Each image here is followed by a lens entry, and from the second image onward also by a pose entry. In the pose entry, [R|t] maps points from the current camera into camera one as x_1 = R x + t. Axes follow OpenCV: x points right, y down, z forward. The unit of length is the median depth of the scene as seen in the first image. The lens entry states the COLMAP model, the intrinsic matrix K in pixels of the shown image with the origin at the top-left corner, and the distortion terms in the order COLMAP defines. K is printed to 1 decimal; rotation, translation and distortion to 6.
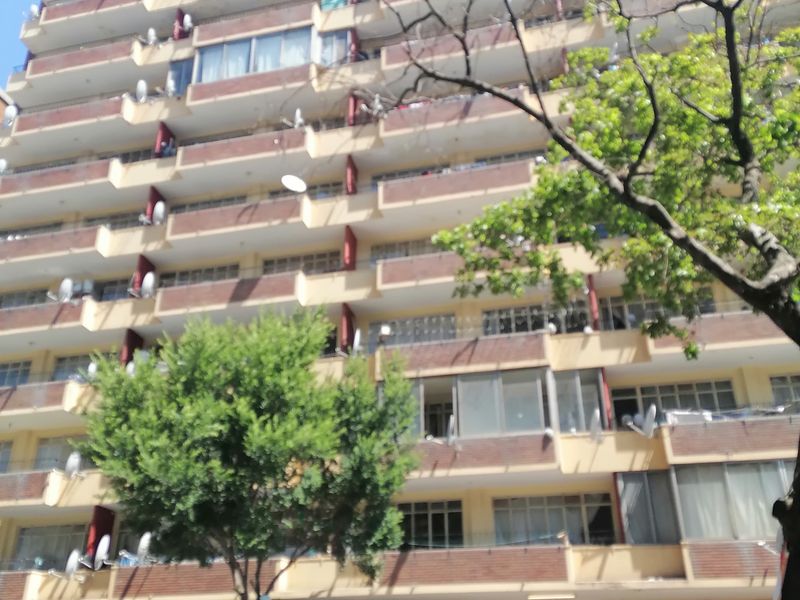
lens RADIAL K [[766.4, 0, 401.4], [0, 766.4, 291.5], [0, 0, 1]] dist [0.059119, 0.000000]
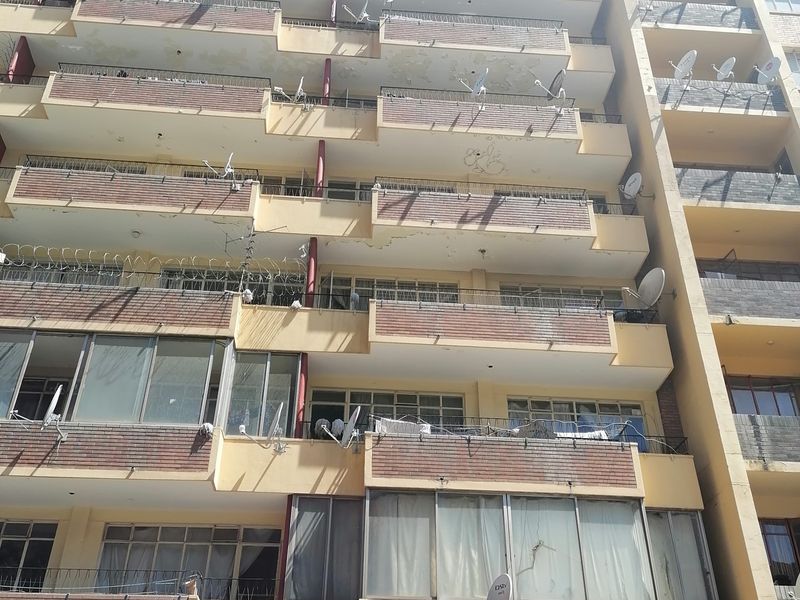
lens RADIAL K [[766.4, 0, 403.1], [0, 766.4, 306.7], [0, 0, 1]] dist [0.059119, 0.000000]
pose [[0.943055, 0.187008, 0.275093, 0.143558], [-0.156552, 0.979211, -0.128984, 0.135718], [-0.293495, 0.078573, 0.952726, 0.286691]]
